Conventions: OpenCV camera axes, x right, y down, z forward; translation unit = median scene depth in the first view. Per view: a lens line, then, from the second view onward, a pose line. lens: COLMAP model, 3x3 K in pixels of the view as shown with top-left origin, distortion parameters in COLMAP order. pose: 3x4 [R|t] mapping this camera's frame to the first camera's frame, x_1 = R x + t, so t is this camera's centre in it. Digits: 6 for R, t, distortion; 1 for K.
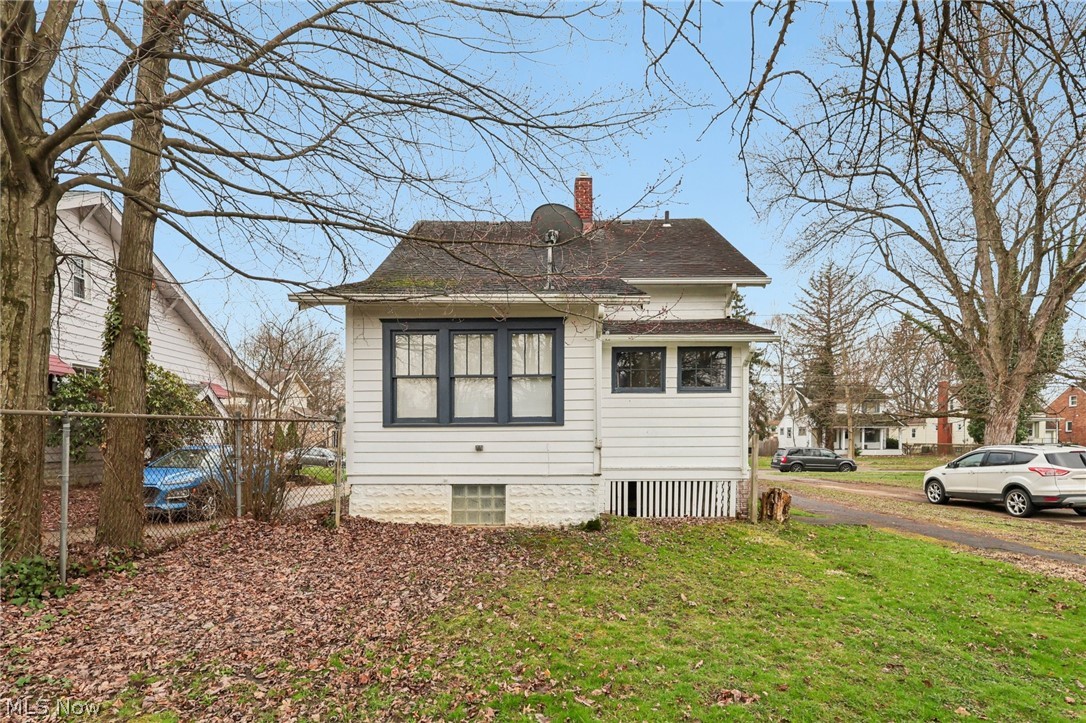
lens RADIAL K [[499.8, 0, 565.0], [0, 499.8, 447.1], [0, 0, 1]] dist [0.001259, 0.000685]
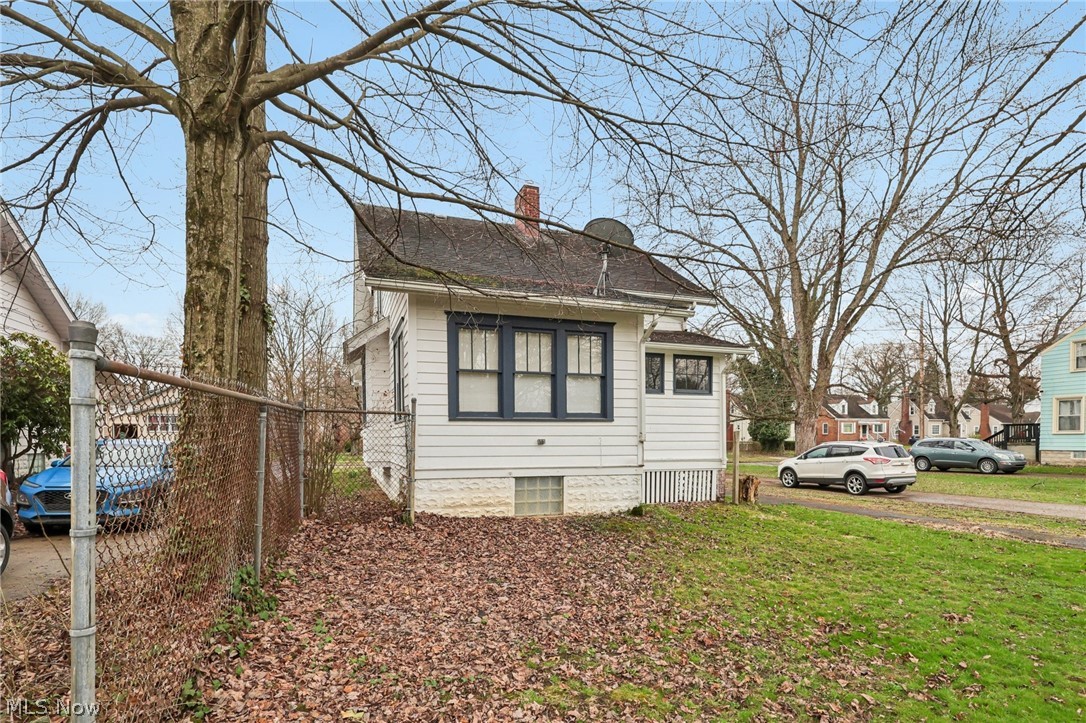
lens RADIAL K [[488.1, 0, 543.0], [0, 488.1, 447.9], [0, 0, 1]] dist [-0.001185, 0.000109]
pose [[0.953724, -0.003026, 0.300670, -0.470039], [0.000665, 0.999968, 0.007955, 0.005960], [-0.300684, -0.007387, 0.953695, 0.021729]]
